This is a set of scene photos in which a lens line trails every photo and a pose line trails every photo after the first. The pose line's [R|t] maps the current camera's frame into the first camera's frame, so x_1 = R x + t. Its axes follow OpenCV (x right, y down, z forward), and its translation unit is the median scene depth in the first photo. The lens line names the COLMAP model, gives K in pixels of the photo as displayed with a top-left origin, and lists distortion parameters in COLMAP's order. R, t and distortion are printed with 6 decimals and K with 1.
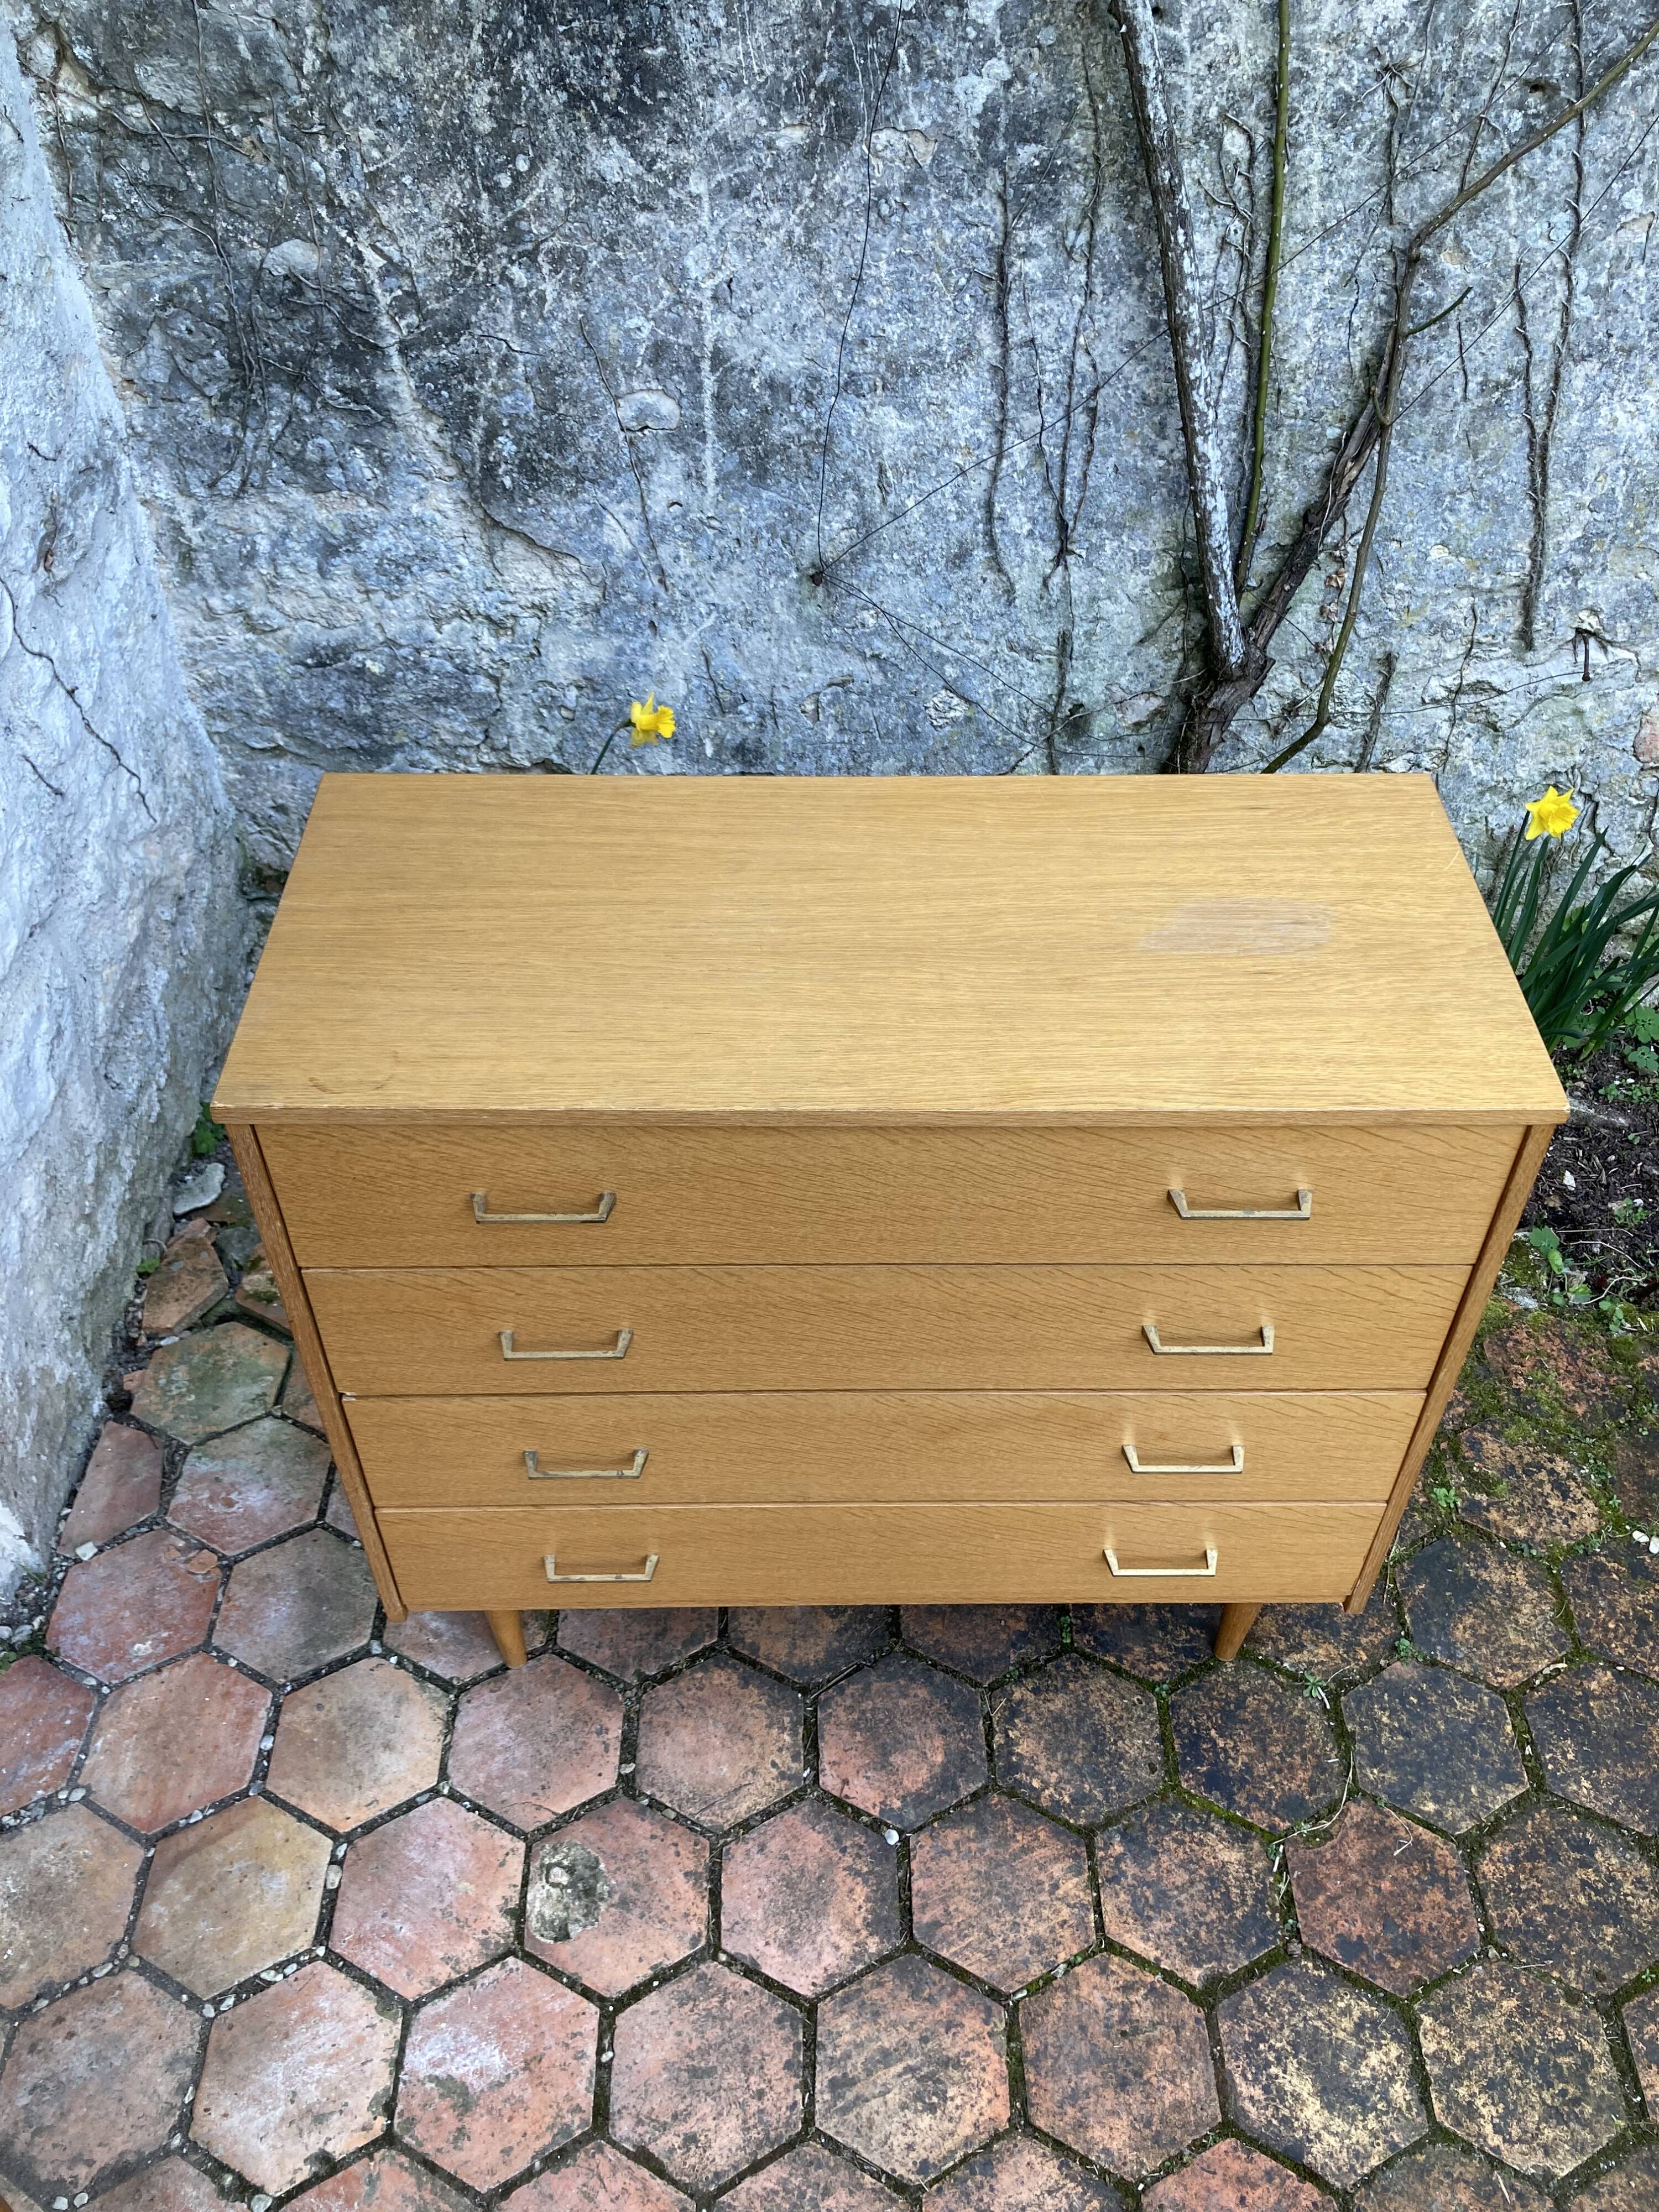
lens RADIAL K [[1819.6, 0, 836.3], [0, 1819.6, 1114.3], [0, 0, 1]] dist [0.018075, -0.010450]
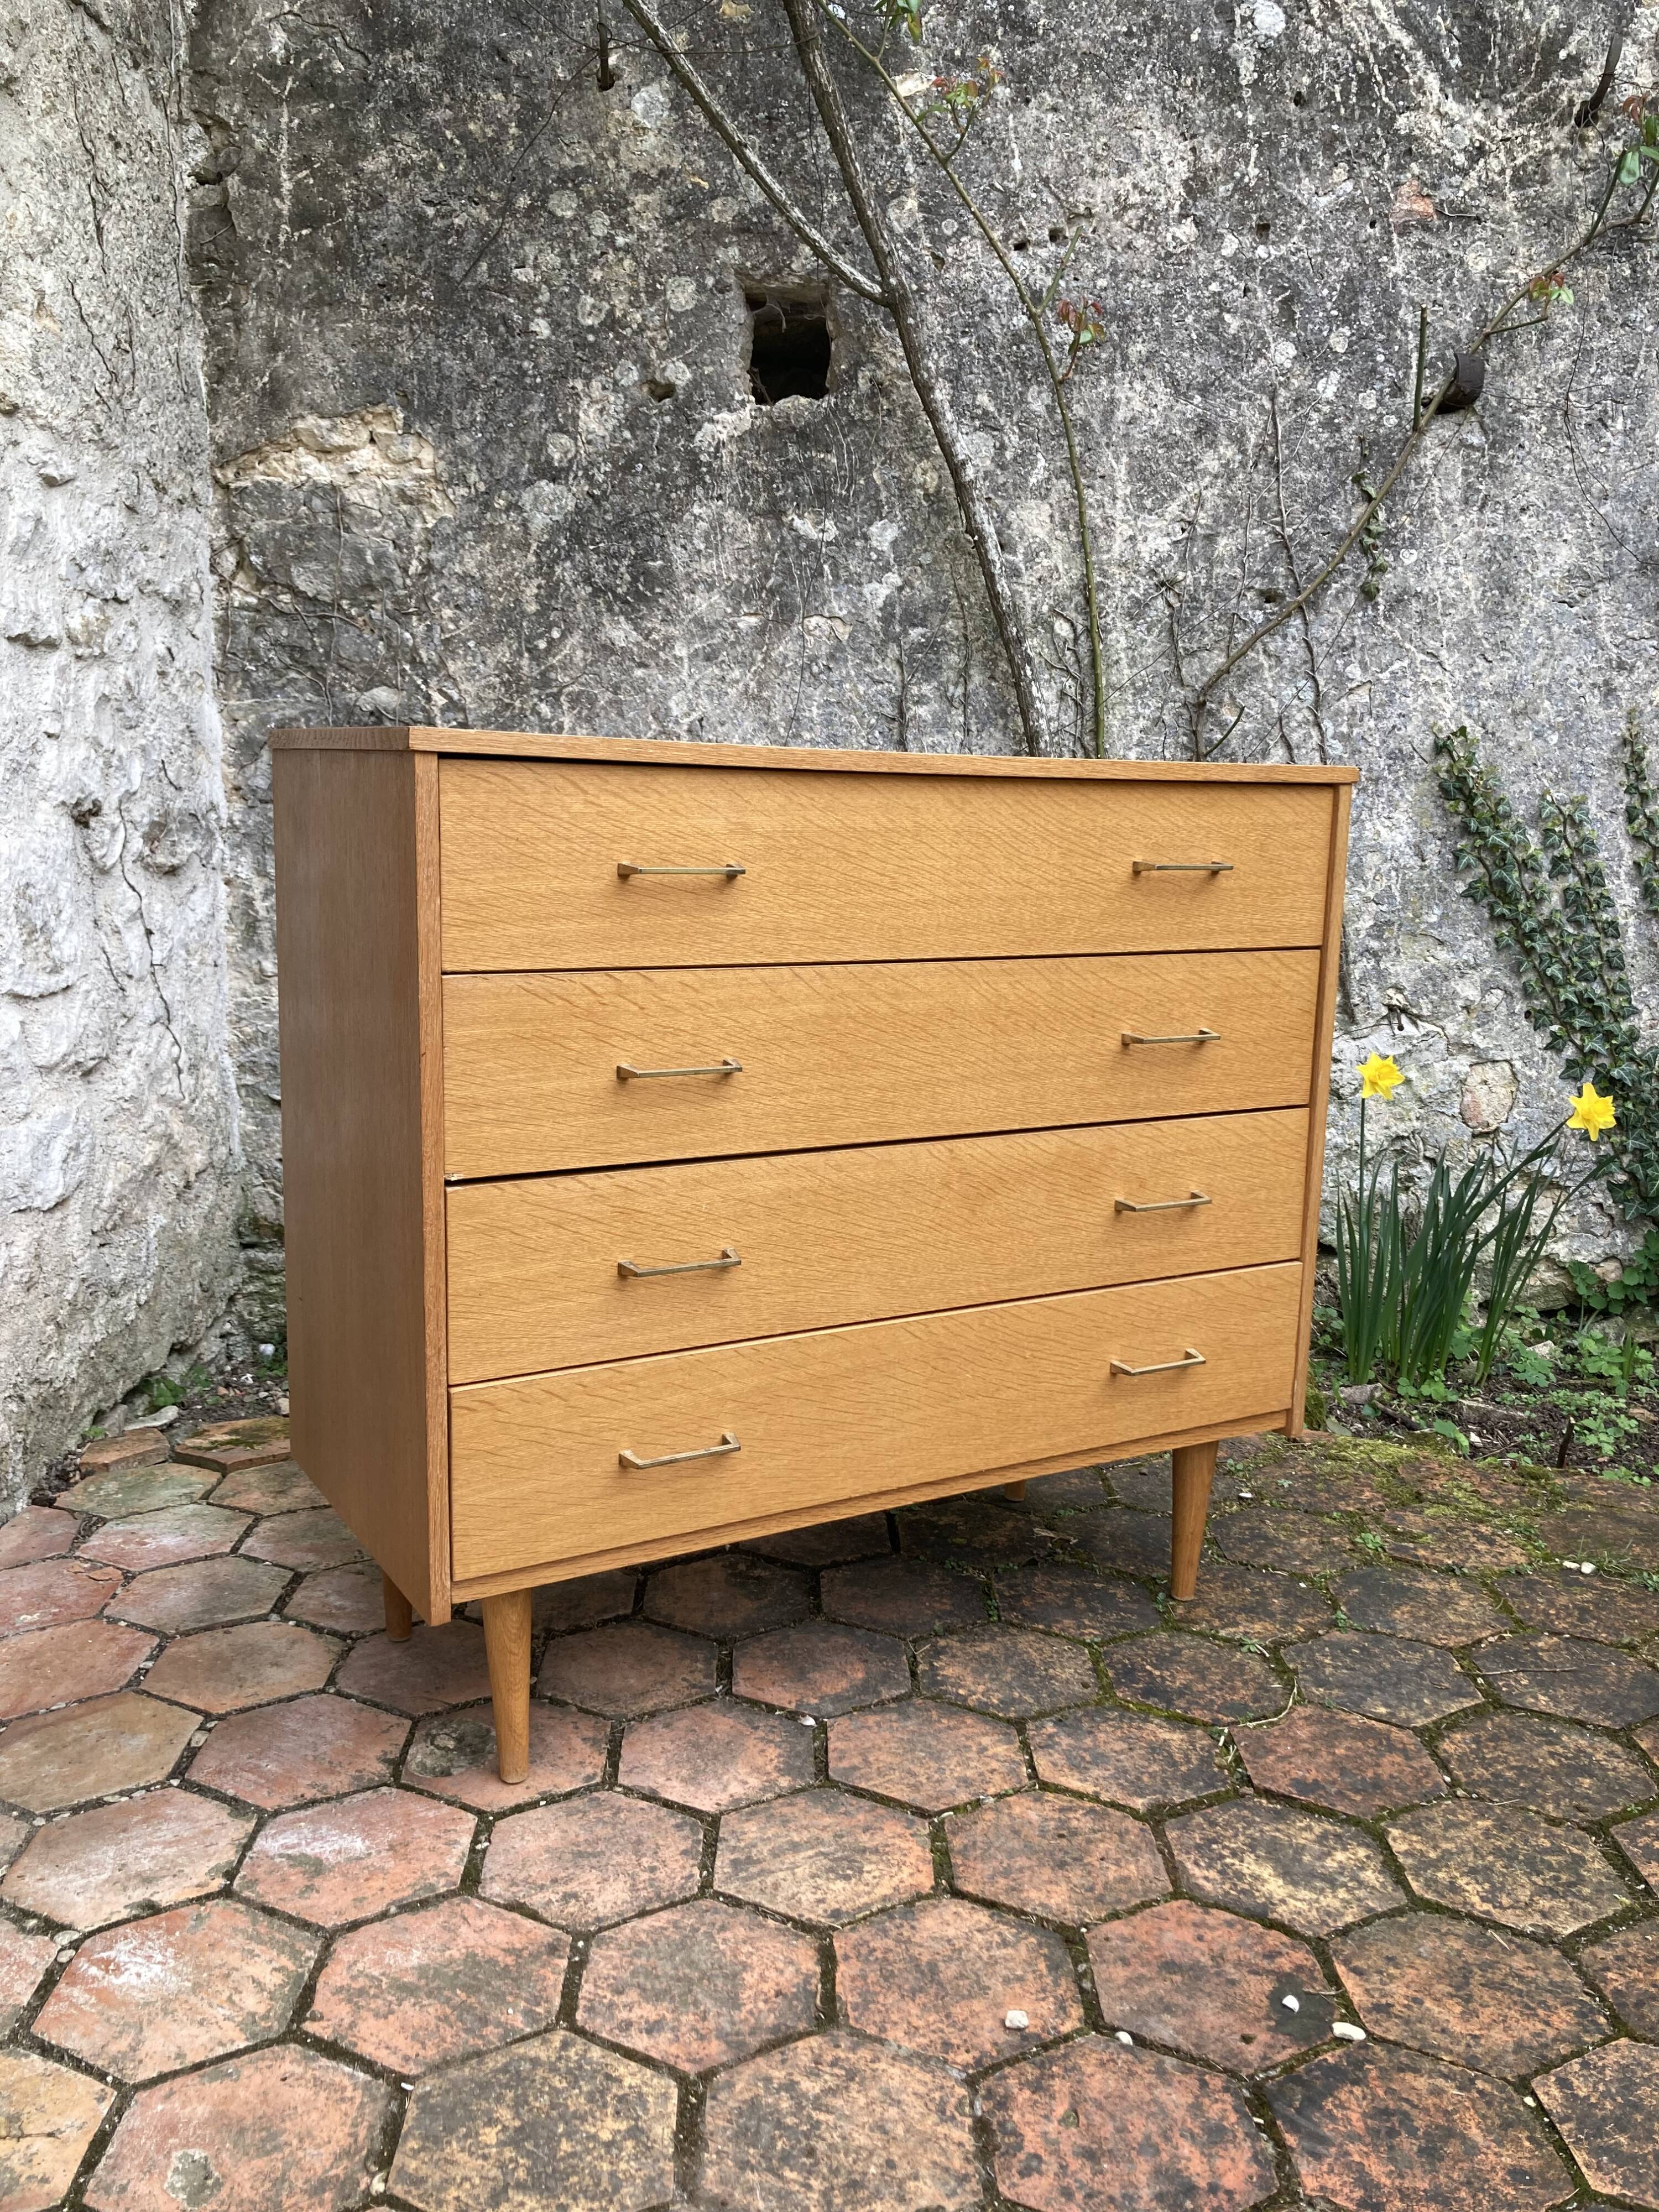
lens RADIAL K [[1820.8, 0, 830.8], [0, 1820.8, 1058.4], [0, 0, 1]] dist [0.010617, 0.004899]
pose [[0.999871, 0.008152, 0.013834, 0.022073], [0.001175, 0.822094, -0.569350, 0.540250], [-0.016015, 0.569293, 0.821979, 0.035286]]
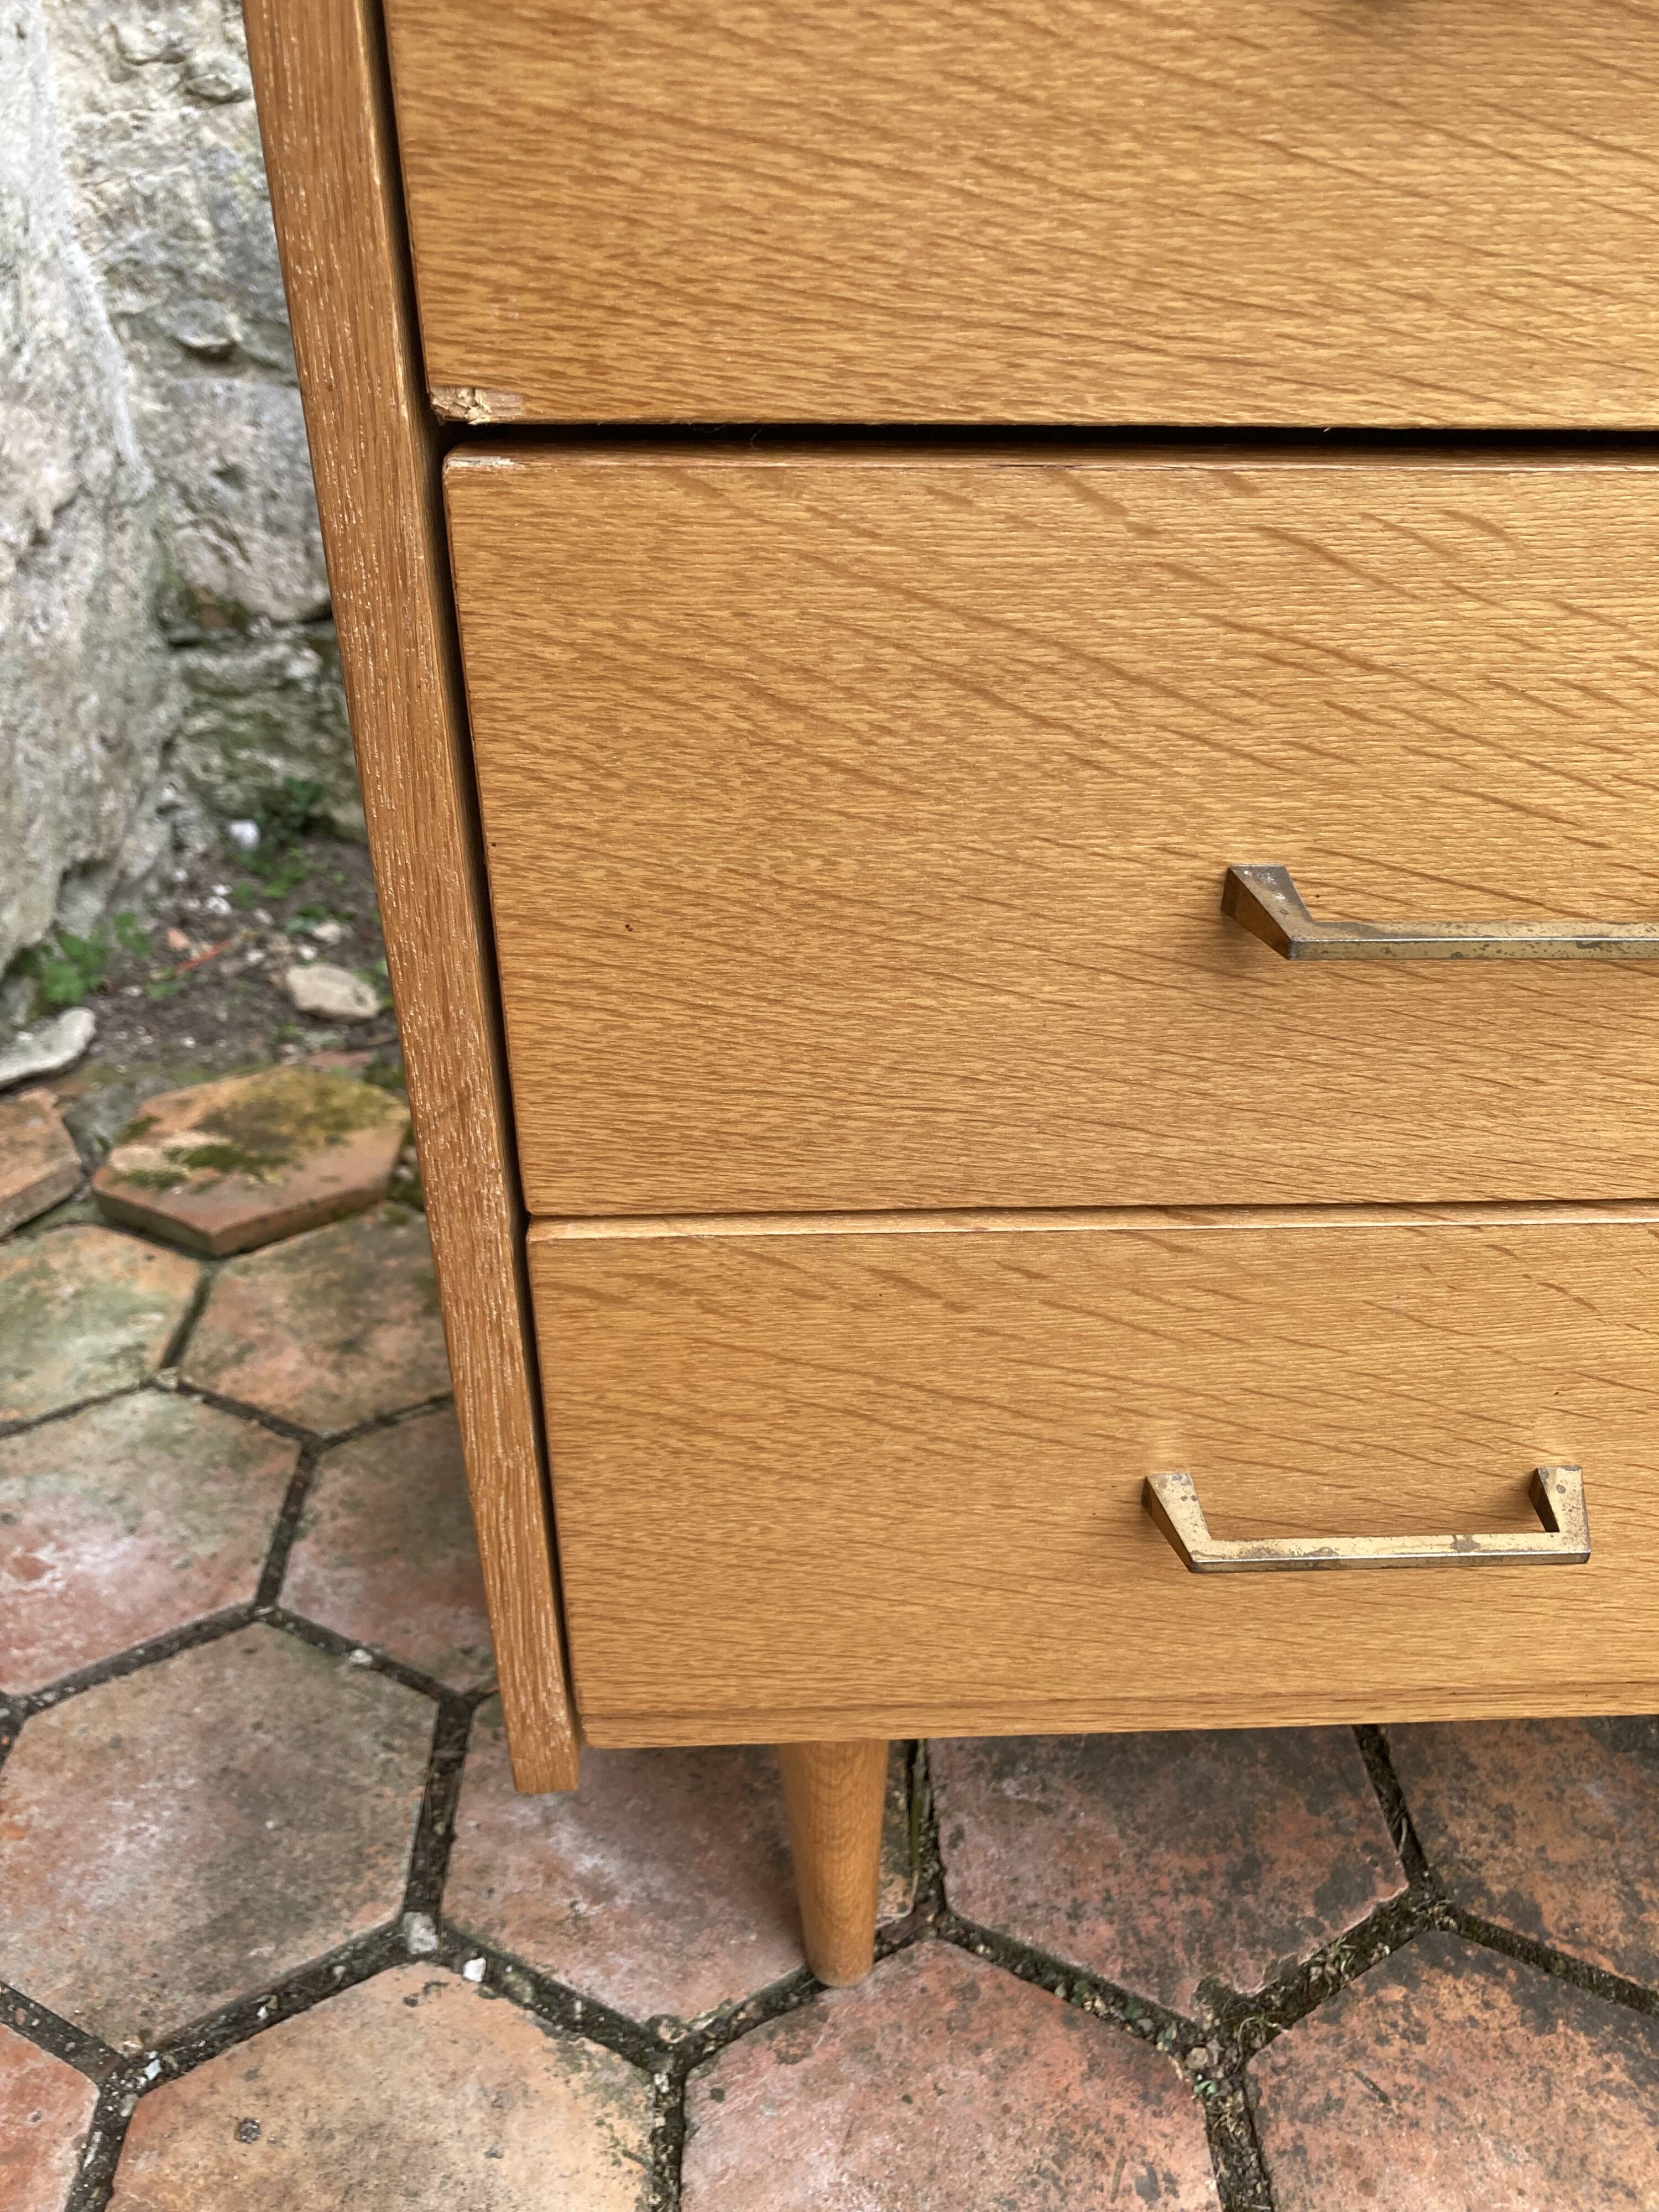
lens RADIAL K [[1824.0, 0, 851.2], [0, 1824.0, 1124.2], [0, 0, 1]] dist [0.008851, -0.001788]
pose [[0.999143, -0.010757, 0.039973, -0.166359], [0.017679, 0.984036, -0.177087, 0.185548], [-0.037430, 0.177642, 0.983383, 0.572888]]
